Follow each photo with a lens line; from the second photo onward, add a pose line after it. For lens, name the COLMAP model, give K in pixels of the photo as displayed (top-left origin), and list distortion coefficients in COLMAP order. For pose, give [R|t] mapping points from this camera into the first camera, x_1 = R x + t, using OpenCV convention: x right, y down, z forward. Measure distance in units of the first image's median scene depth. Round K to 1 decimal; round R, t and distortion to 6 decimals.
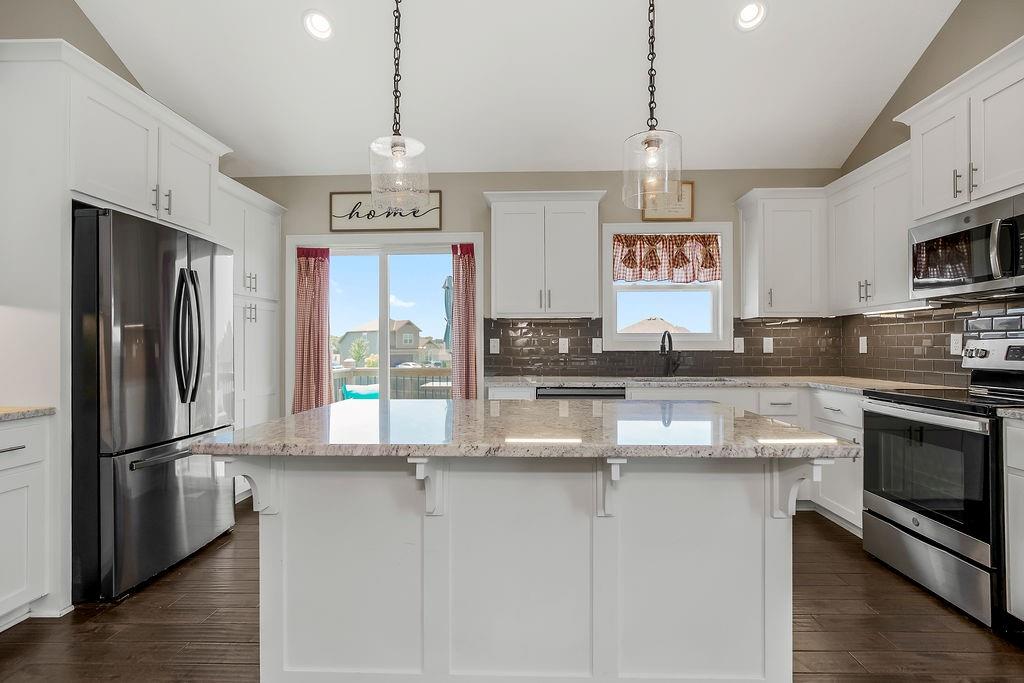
lens RADIAL K [[478.0, 0, 530.1], [0, 478.0, 341.5], [0, 0, 1]] dist [-0.012289, 0.004772]
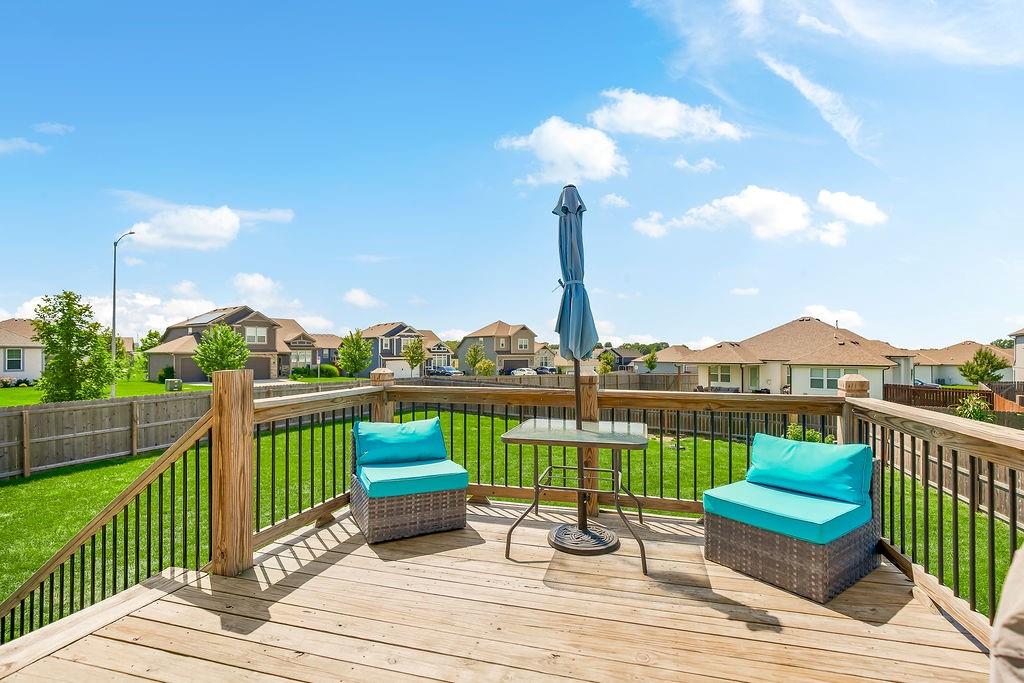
lens RADIAL K [[478.0, 0, 518.1], [0, 478.0, 350.2], [0, 0, 1]] dist [-0.012289, 0.004772]
pose [[0.965059, 0.000736, -0.262031, -0.182229], [0.000830, 0.999982, 0.005866, 0.025130], [0.262030, -0.005879, 0.965042, 1.028634]]
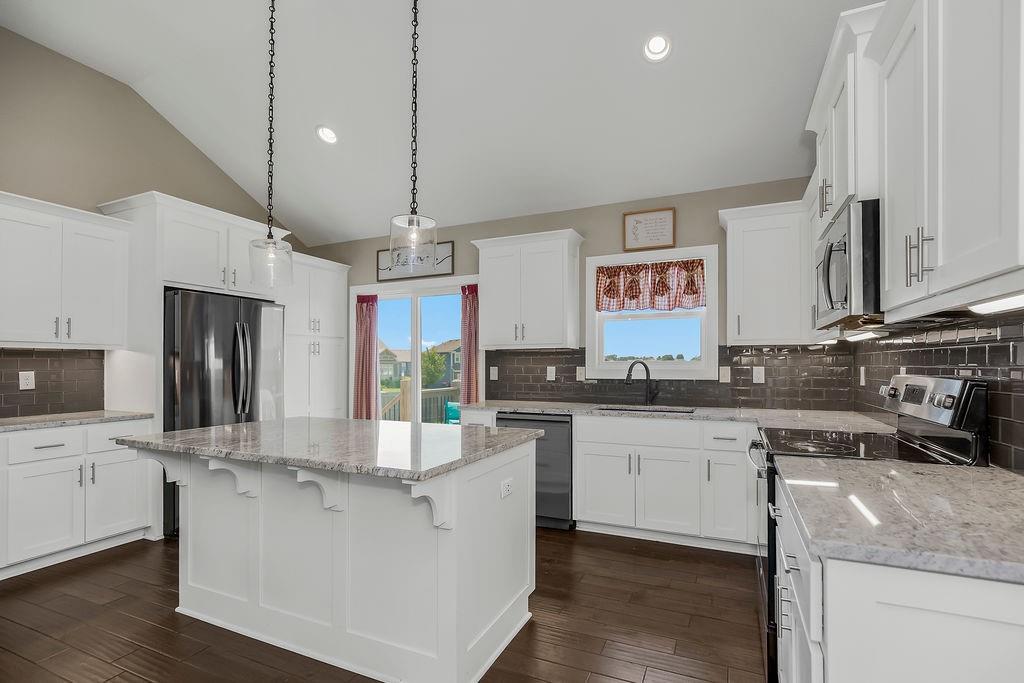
lens RADIAL K [[478.0, 0, 529.5], [0, 478.0, 360.3], [0, 0, 1]] dist [-0.012289, 0.004772]
pose [[0.926957, -0.002552, -0.375159, 0.431637], [0.003085, 0.999995, 0.000820, -0.022592], [0.375155, -0.001917, 0.926960, -0.020570]]
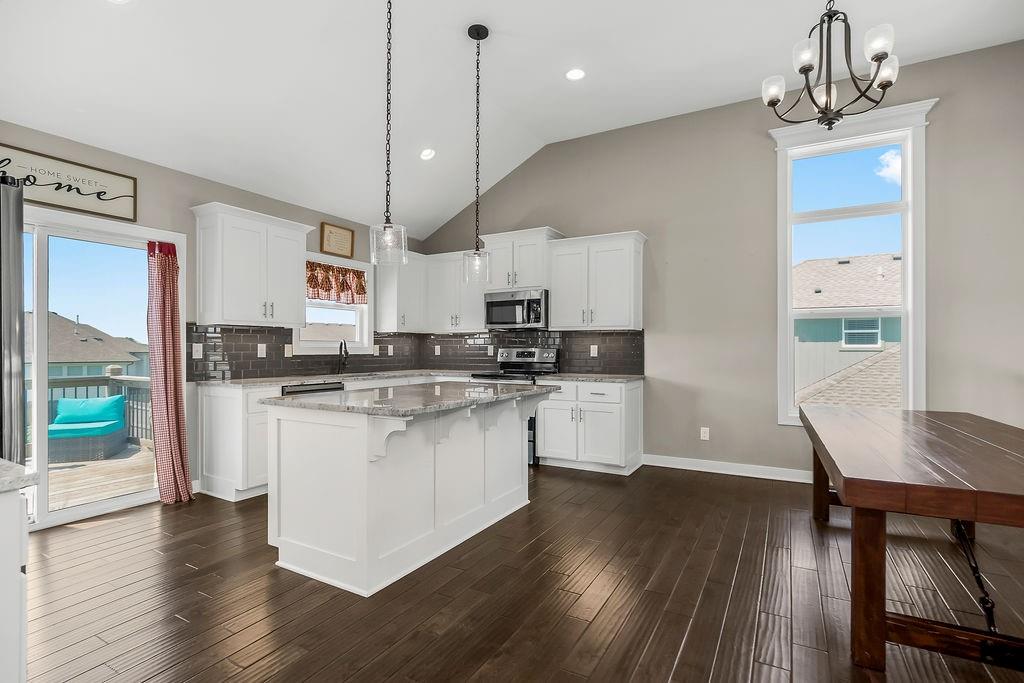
lens RADIAL K [[478.0, 0, 509.5], [0, 478.0, 347.7], [0, 0, 1]] dist [-0.012289, 0.004772]
pose [[0.482117, 0.005448, 0.876090, -0.633430], [-0.012204, 0.999925, 0.000498, -0.005932], [-0.876022, -0.010932, 0.482148, -0.052516]]
